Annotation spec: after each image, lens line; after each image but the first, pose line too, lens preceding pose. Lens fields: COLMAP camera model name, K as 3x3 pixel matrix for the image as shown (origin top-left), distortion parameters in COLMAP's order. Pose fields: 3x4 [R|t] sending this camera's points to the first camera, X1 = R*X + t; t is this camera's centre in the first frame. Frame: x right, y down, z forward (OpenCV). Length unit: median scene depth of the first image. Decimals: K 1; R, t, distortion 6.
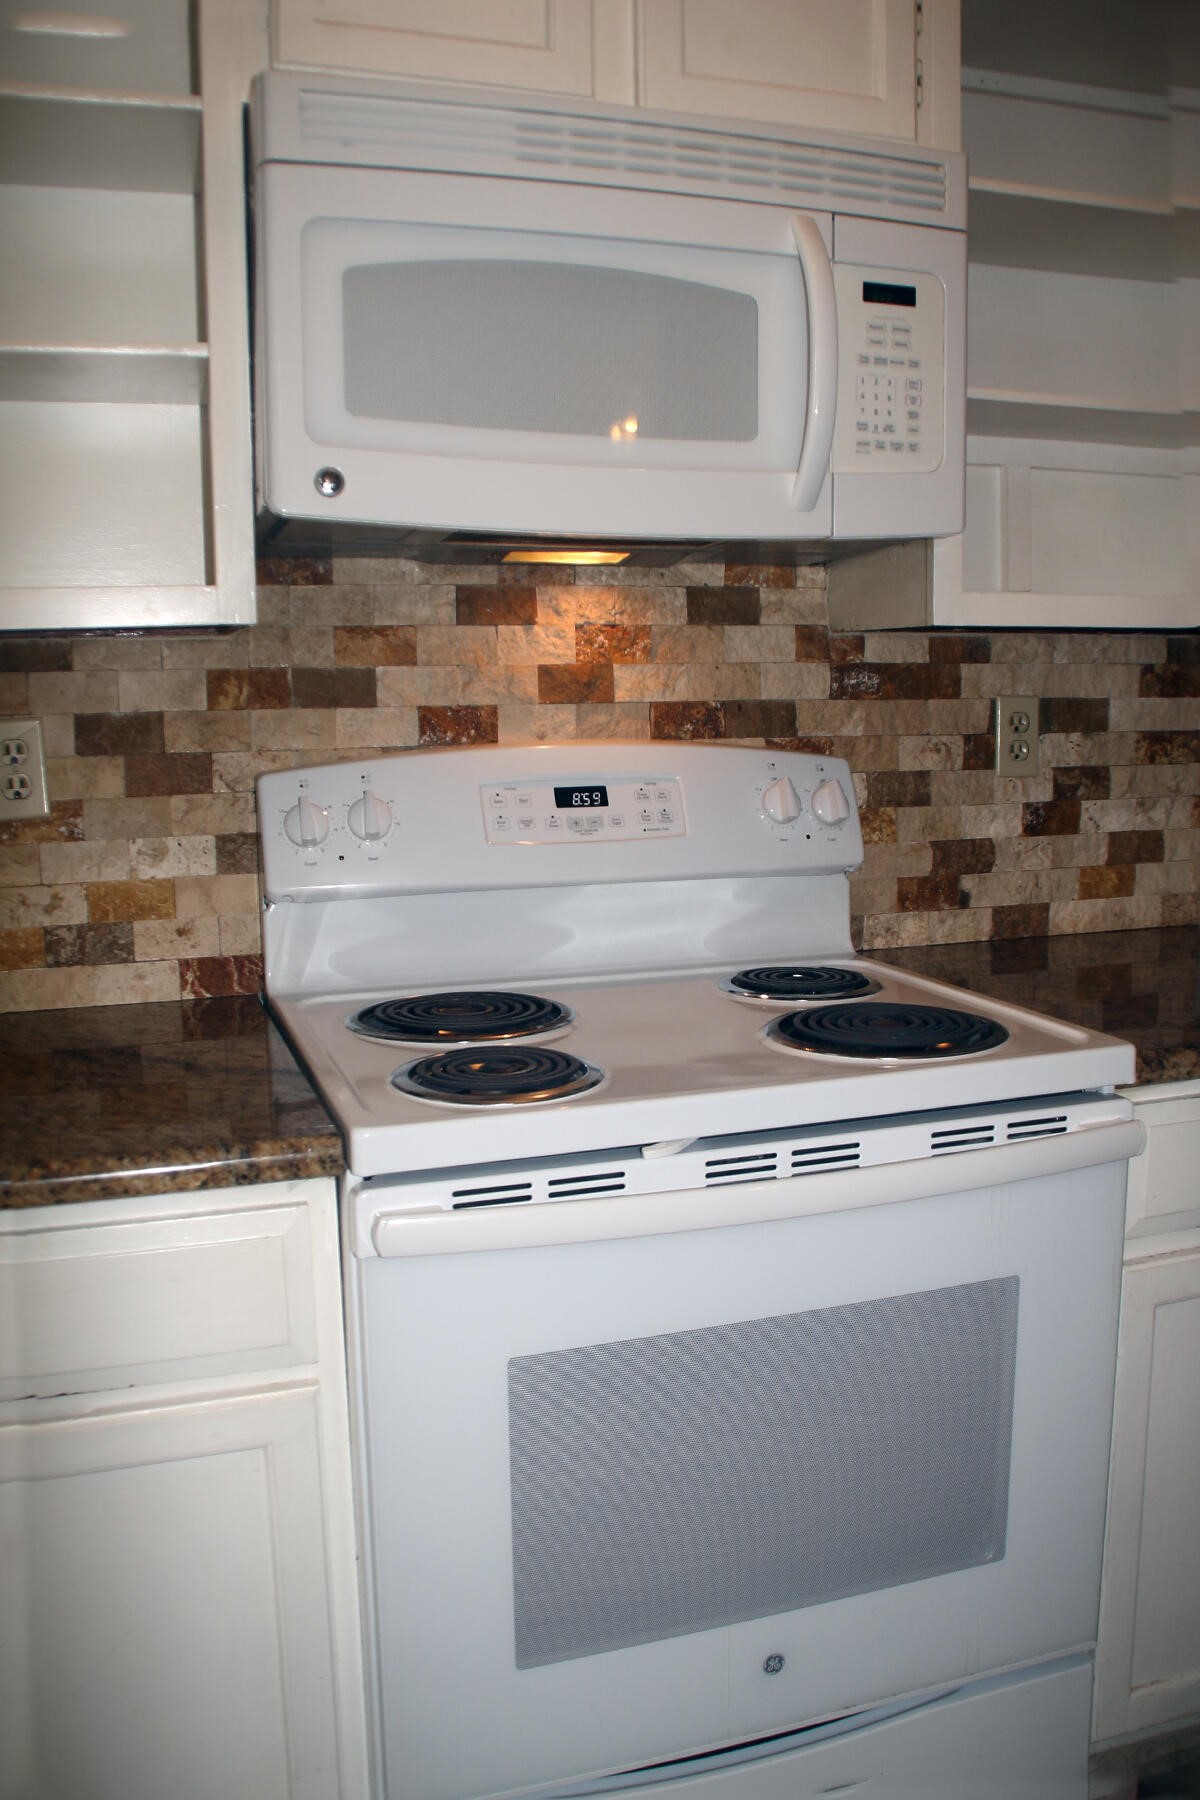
lens RADIAL K [[1455.1, 0, 595.4], [0, 1455.1, 899.9], [0, 0, 1]] dist [-0.142266, 0.065577]
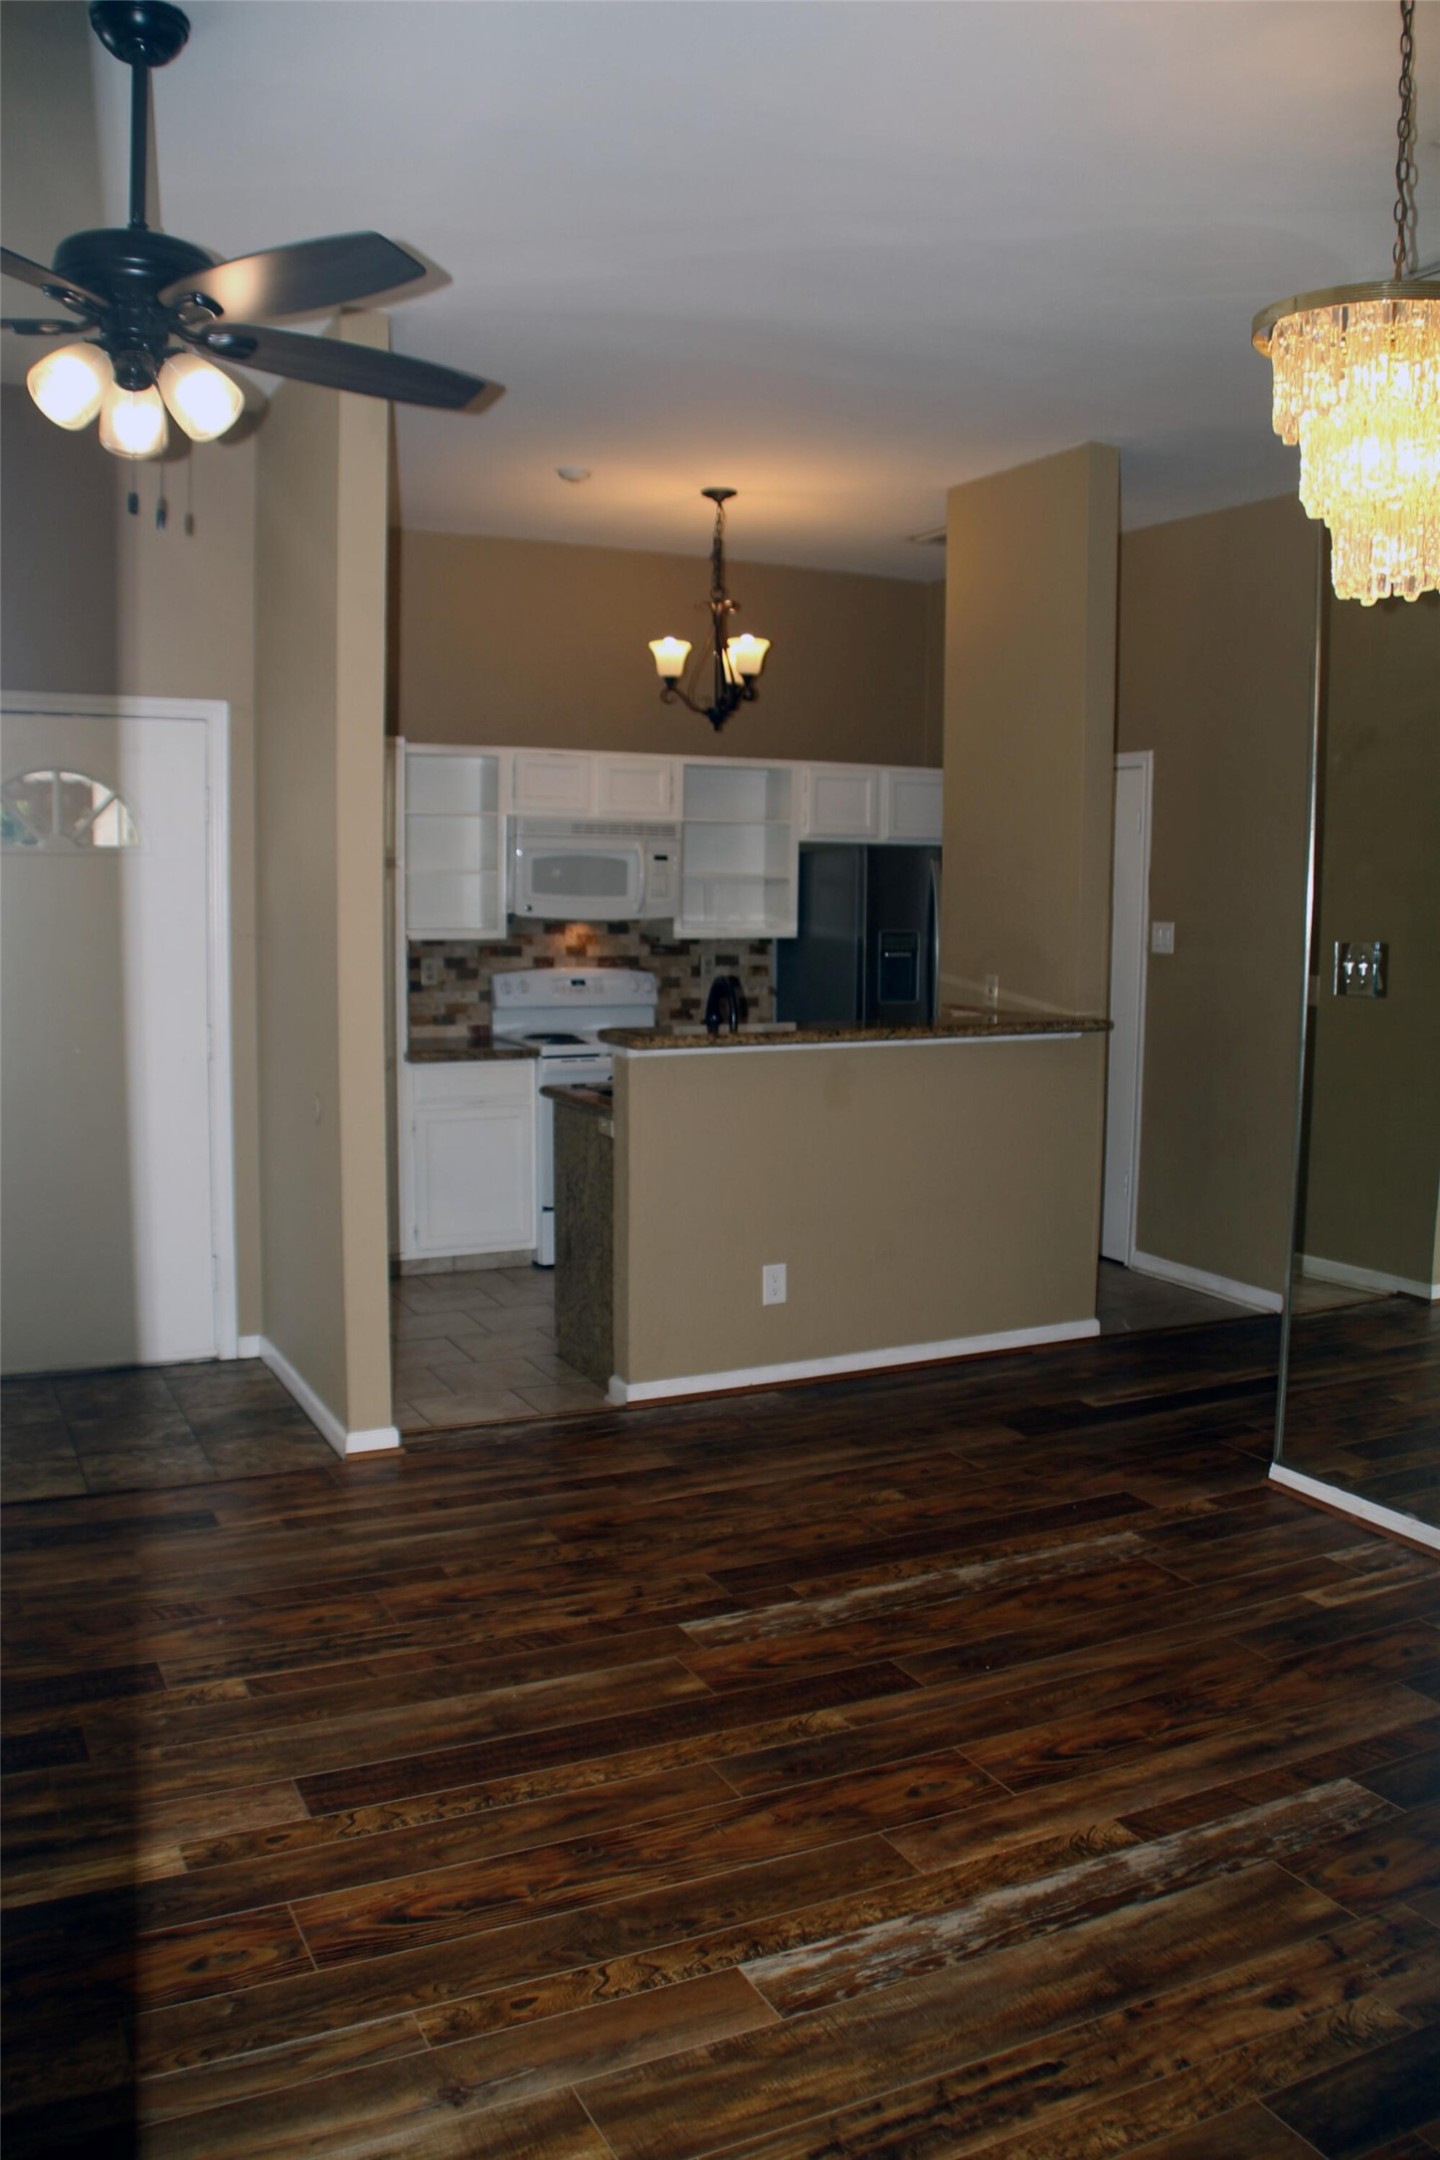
lens RADIAL K [[1746.1, 0, 728.6], [0, 1746.1, 1066.8], [0, 0, 1]] dist [-0.142266, 0.065577]
pose [[0.988729, 0.011534, 0.149274, -0.285684], [-0.006257, 0.999340, -0.035774, 0.291149], [-0.149588, 0.034437, 0.988148, -3.339616]]
